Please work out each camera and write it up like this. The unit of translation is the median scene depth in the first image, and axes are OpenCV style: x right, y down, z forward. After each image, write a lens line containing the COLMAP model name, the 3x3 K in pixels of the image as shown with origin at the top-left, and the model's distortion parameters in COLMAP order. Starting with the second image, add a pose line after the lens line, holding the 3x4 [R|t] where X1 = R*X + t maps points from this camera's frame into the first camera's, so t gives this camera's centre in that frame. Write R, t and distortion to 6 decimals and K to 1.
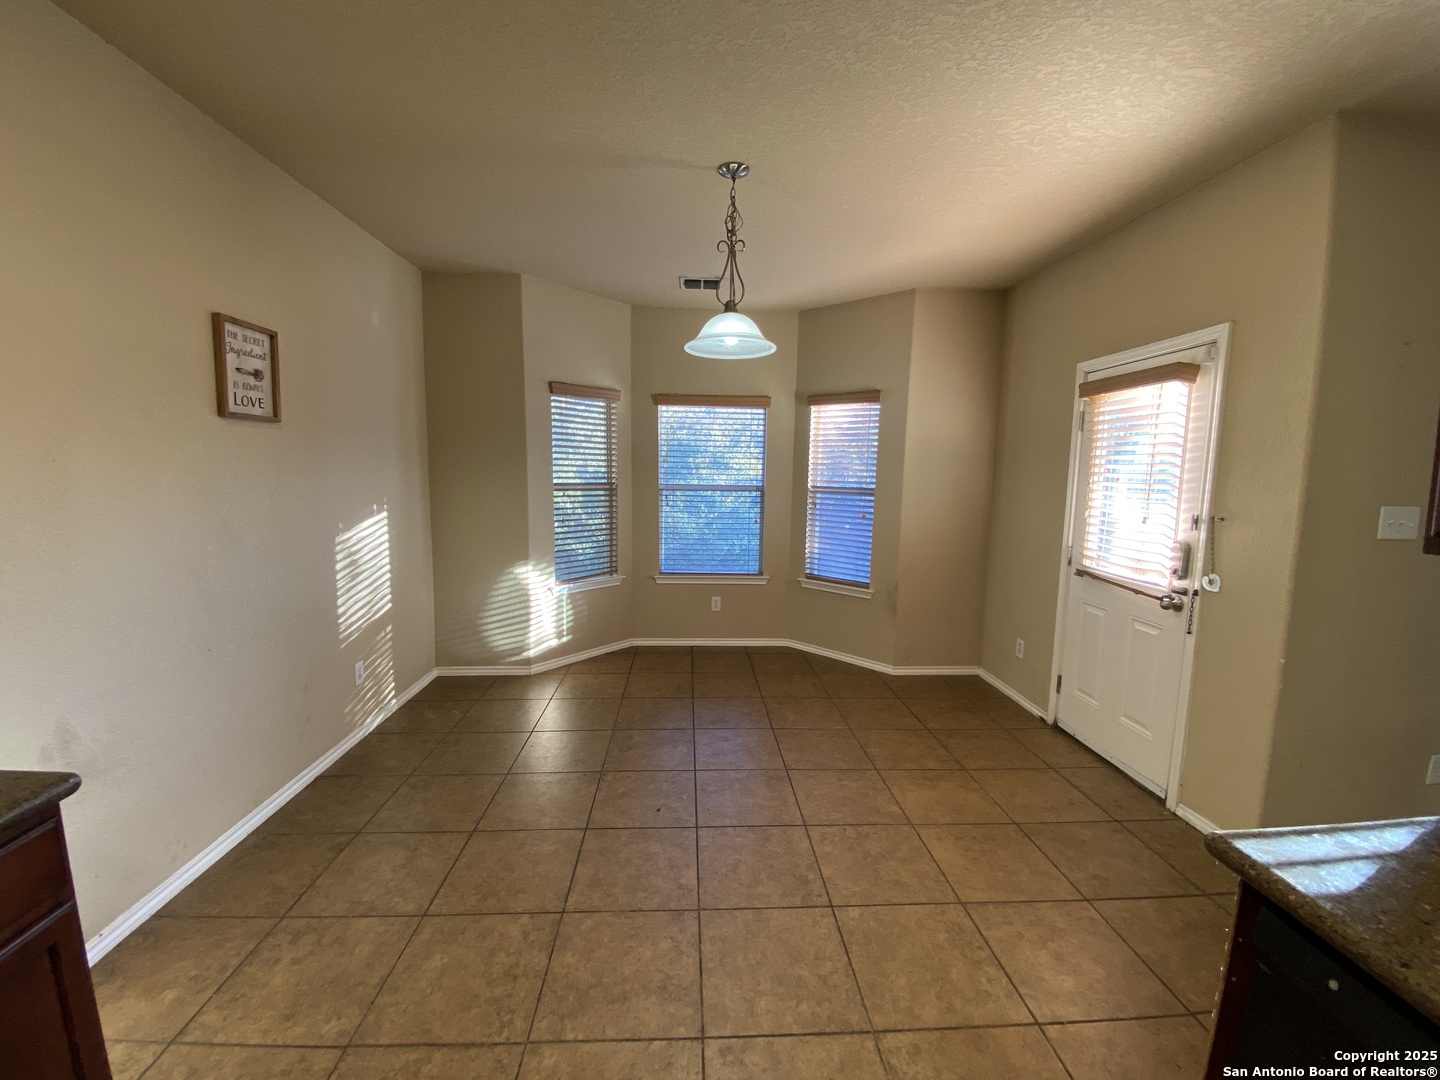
lens RADIAL K [[596.6, 0, 722.7], [0, 596.6, 544.7], [0, 0, 1]] dist [0.020147, -0.016960]
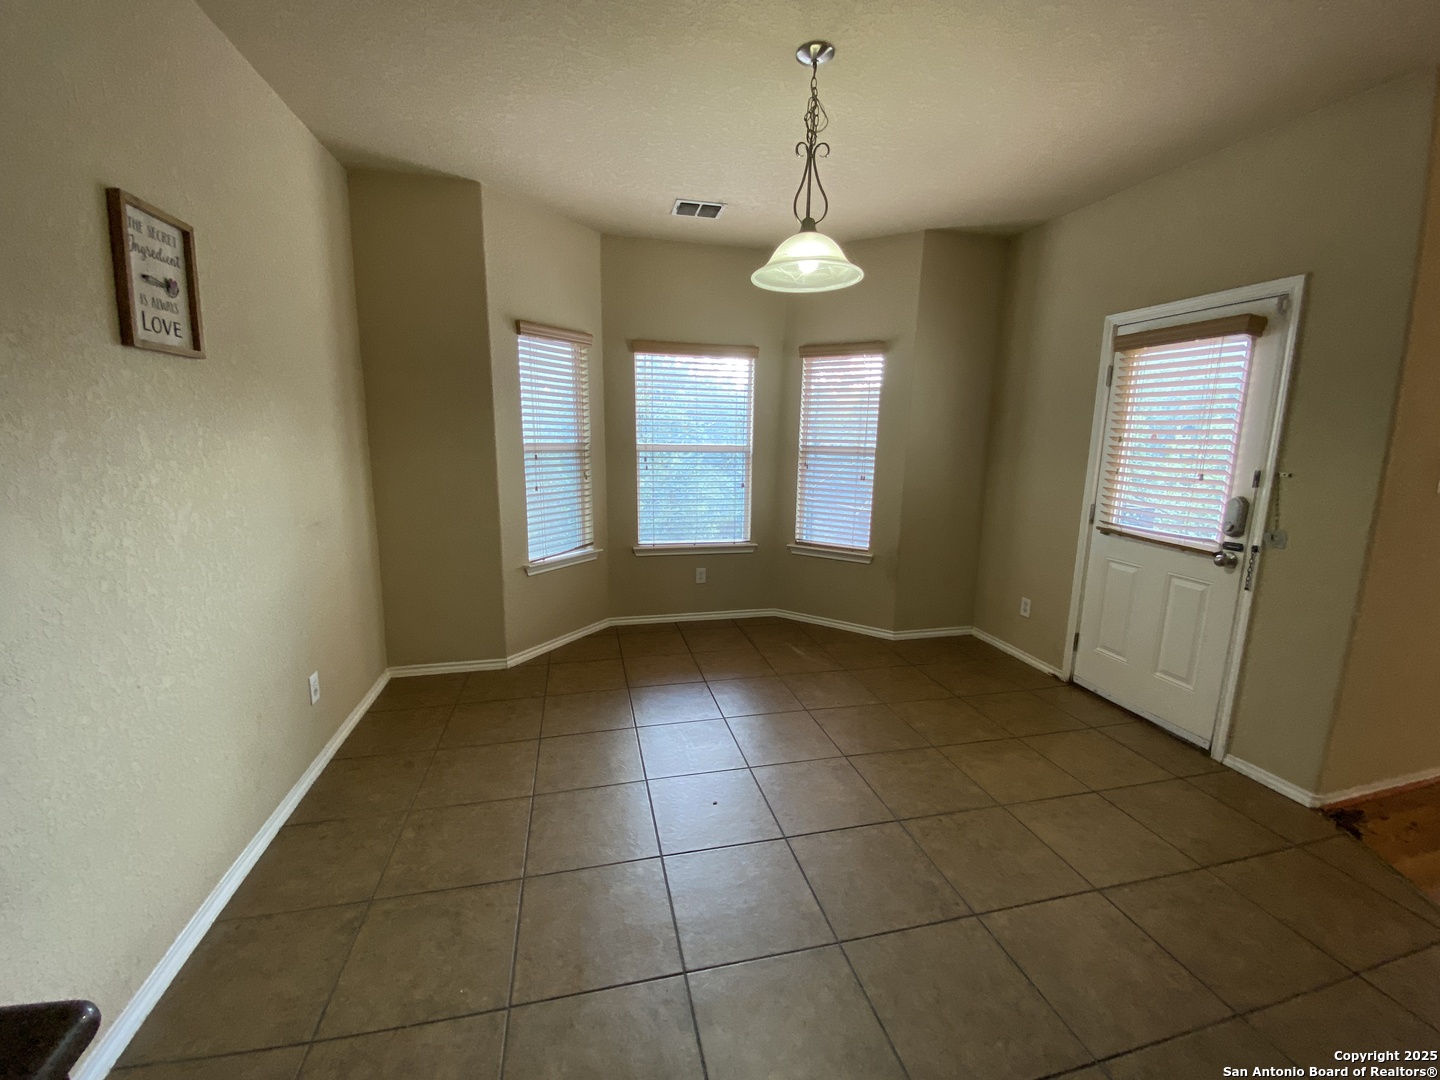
lens RADIAL K [[596.6, 0, 724.0], [0, 596.6, 544.6], [0, 0, 1]] dist [0.020147, -0.016960]
pose [[0.982797, -0.036502, 0.181047, -0.251388], [0.024695, 0.997444, 0.067047, -0.015851], [-0.183032, -0.061423, 0.981186, 0.166799]]
